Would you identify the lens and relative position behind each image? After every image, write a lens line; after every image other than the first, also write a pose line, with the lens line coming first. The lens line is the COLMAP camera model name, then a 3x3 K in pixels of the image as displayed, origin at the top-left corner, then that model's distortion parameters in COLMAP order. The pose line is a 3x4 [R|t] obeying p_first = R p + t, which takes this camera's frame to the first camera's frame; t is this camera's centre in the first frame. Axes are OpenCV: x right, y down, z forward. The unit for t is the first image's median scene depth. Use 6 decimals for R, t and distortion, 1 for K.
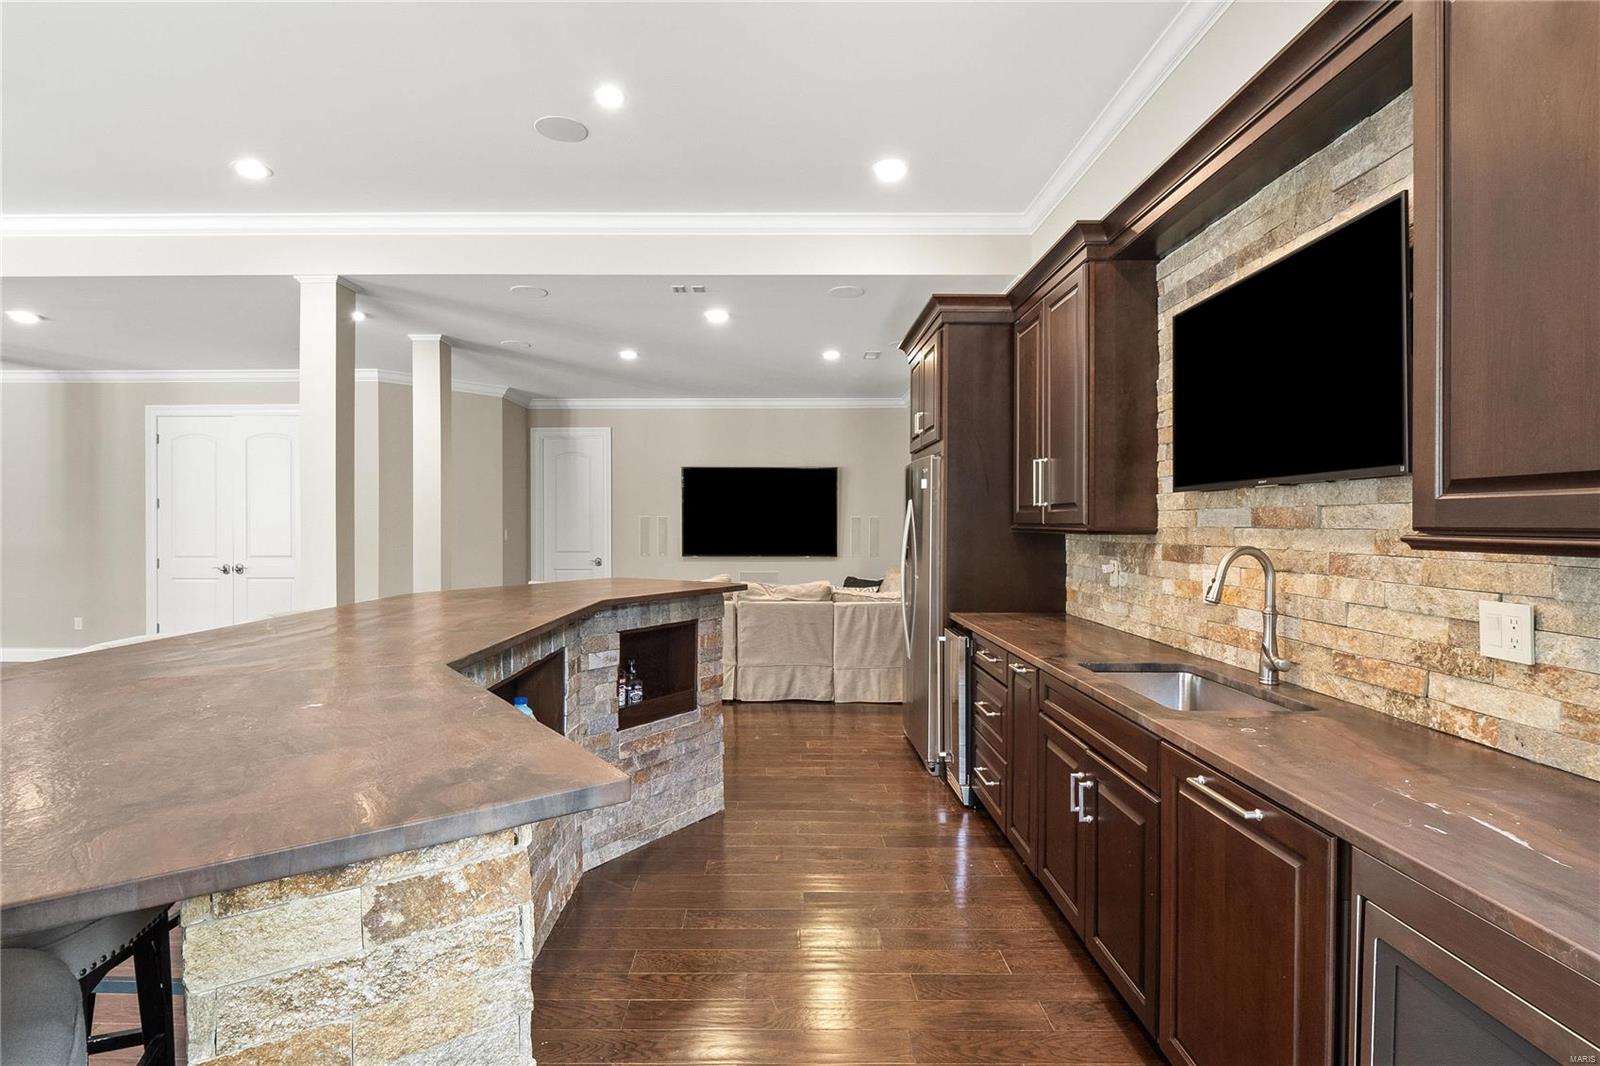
lens RADIAL K [[792.2, 0, 786.7], [0, 792.2, 523.9], [0, 0, 1]] dist [0.001985, -0.002688]
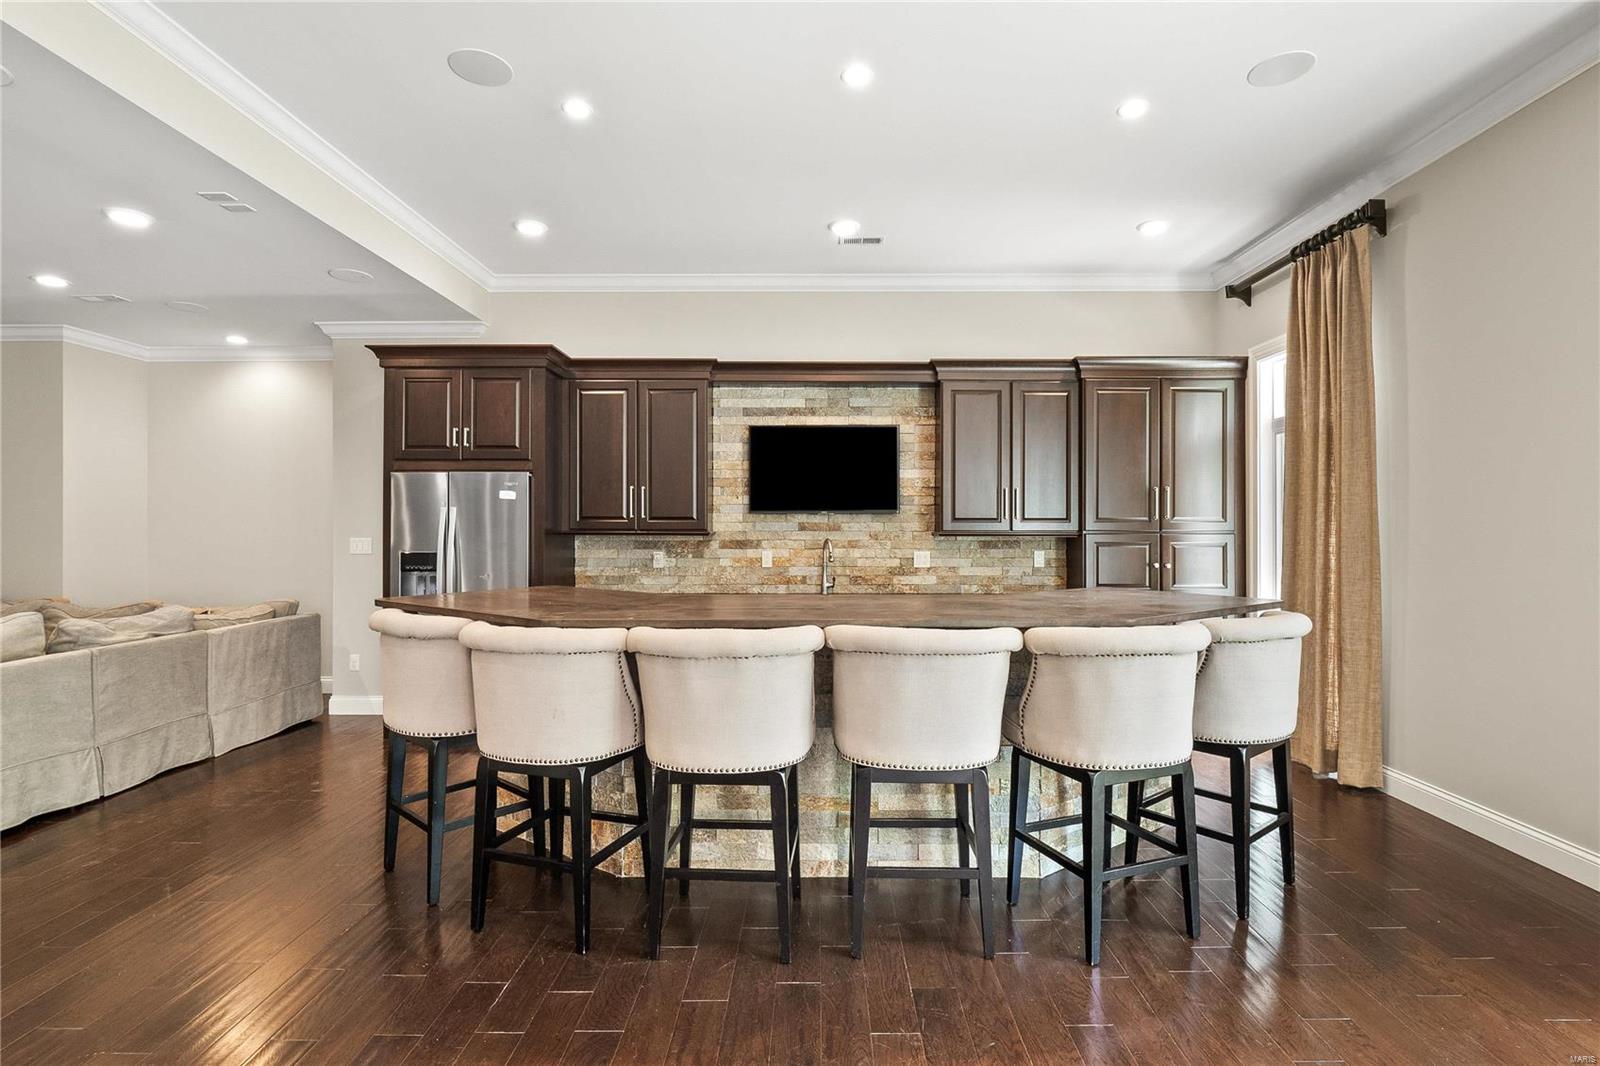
lens RADIAL K [[766.3, 0, 805.3], [0, 766.3, 531.2], [0, 0, 1]] dist [-0.001950, -0.004784]
pose [[0.013946, -0.003823, 0.999895, -0.690850], [0.002072, 0.999991, 0.003794, -0.001076], [-0.999901, 0.002019, 0.013954, 0.400933]]
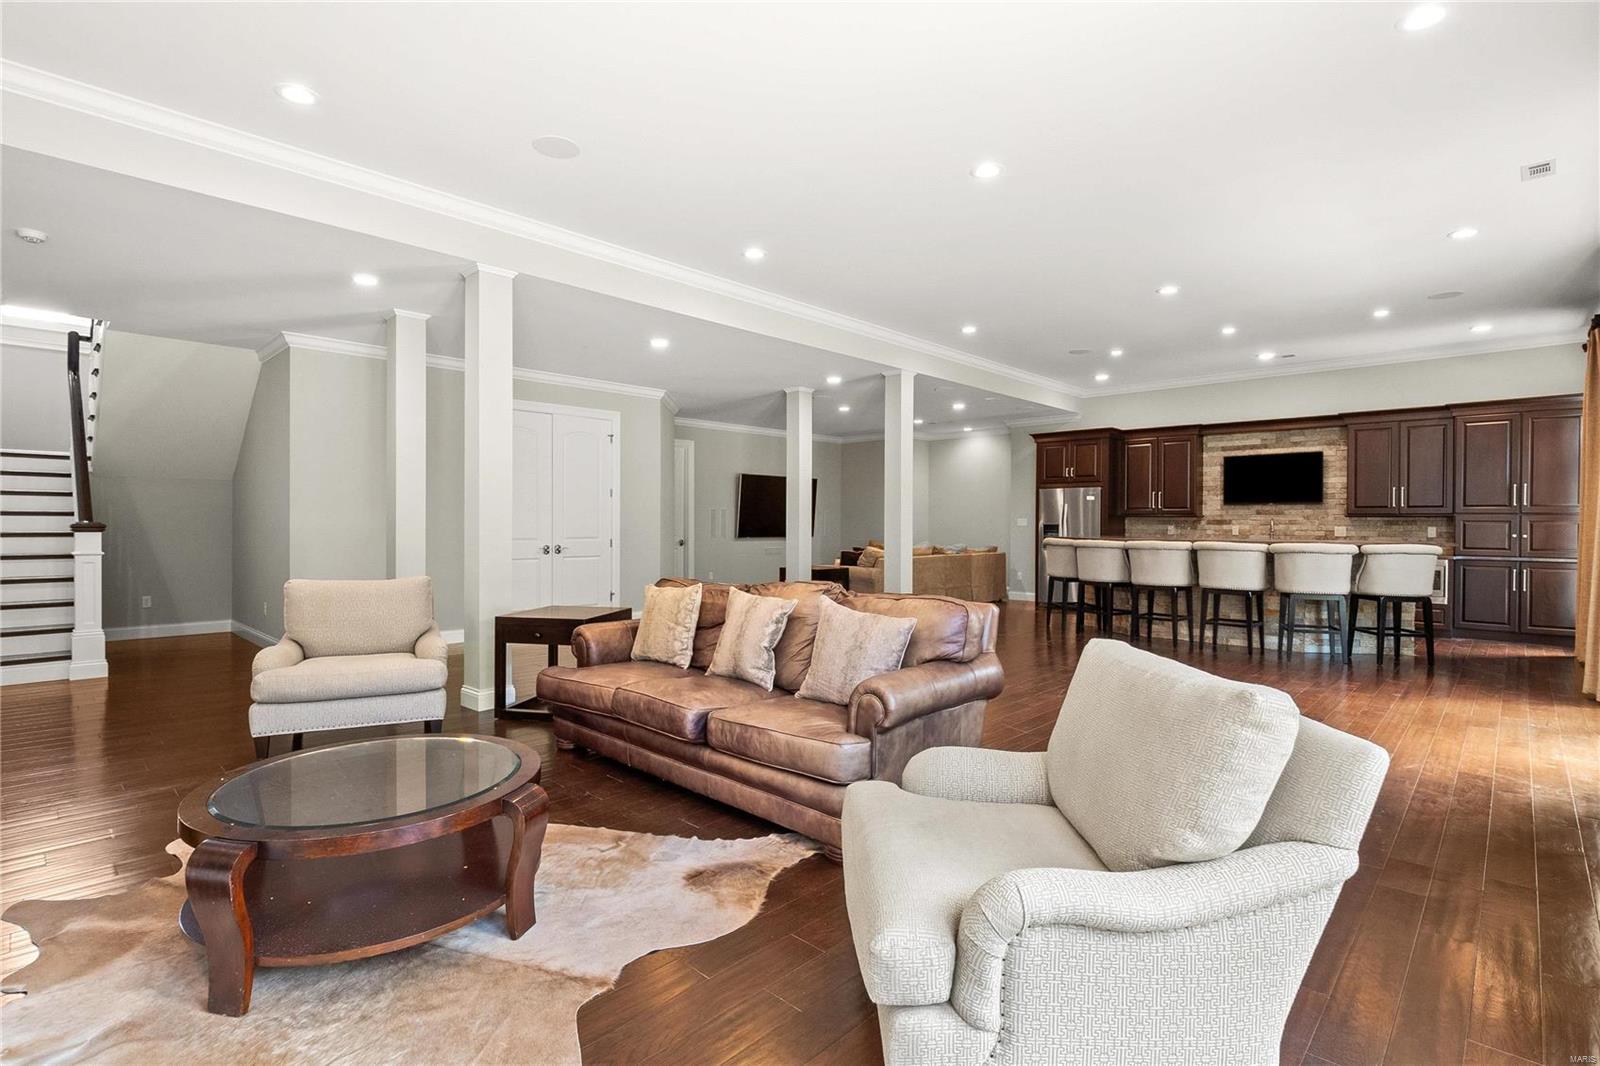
lens RADIAL K [[766.3, 0, 793.7], [0, 766.3, 528.1], [0, 0, 1]] dist [-0.001950, -0.004784]
pose [[0.690850, -0.001040, 0.722998, -1.628367], [-0.003327, 0.999984, 0.004618, 0.026488], [-0.722991, -0.005595, 0.690835, 0.003645]]
